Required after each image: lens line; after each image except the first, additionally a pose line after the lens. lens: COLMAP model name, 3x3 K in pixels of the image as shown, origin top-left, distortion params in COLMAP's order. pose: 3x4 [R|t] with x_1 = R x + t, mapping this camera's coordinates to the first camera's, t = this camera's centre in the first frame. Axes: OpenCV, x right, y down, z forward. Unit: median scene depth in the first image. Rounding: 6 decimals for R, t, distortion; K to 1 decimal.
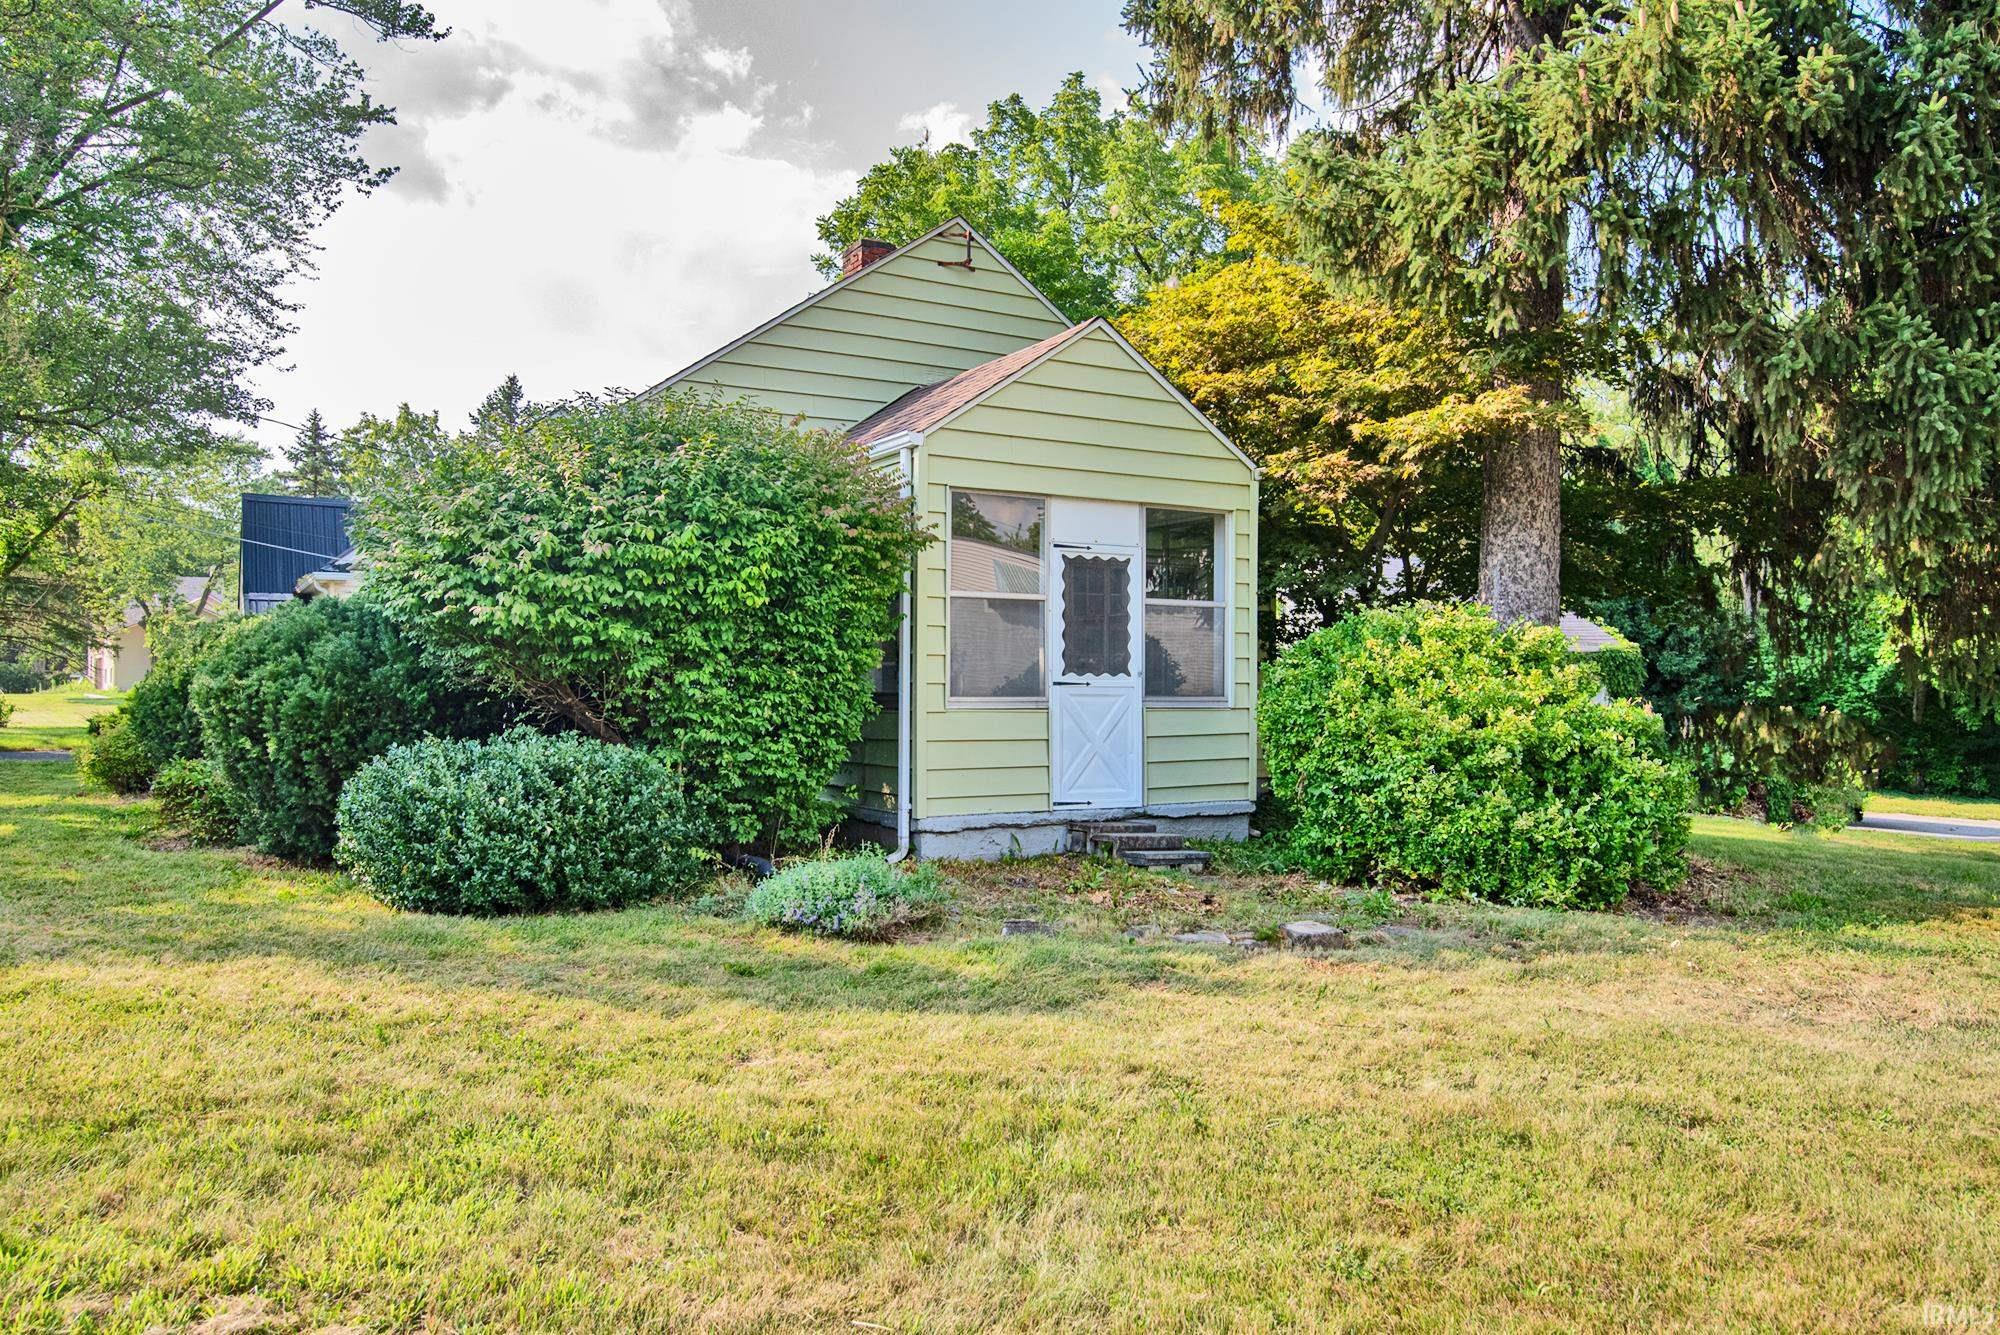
lens RADIAL K [[1438.6, 0, 1000.0], [0, 1438.6, 667.5], [0, 0, 1]] dist [0.004222, 0.003471]
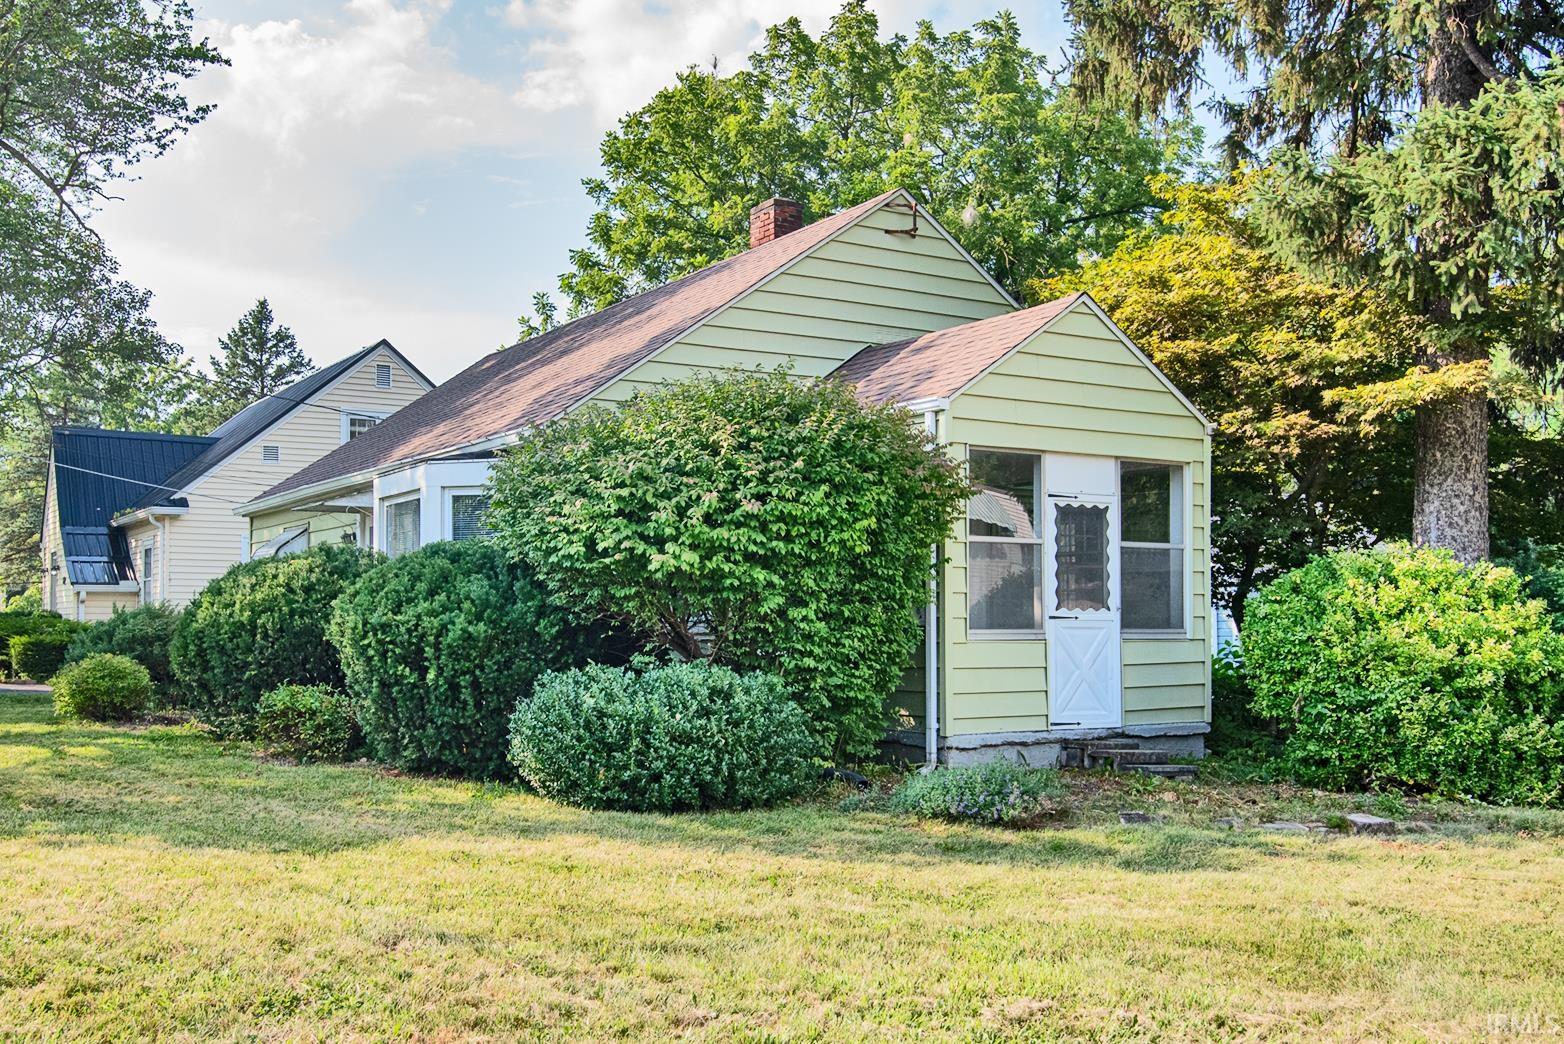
lens RADIAL K [[1483.1, 0, 780.8], [0, 1483.1, 571.6], [0, 0, 1]] dist [0.006035, 0.006654]
pose [[0.999928, -0.001215, 0.011931, -0.227338], [0.001435, 0.999830, -0.018406, -0.004599], [-0.011907, 0.018422, 0.999759, -0.196581]]
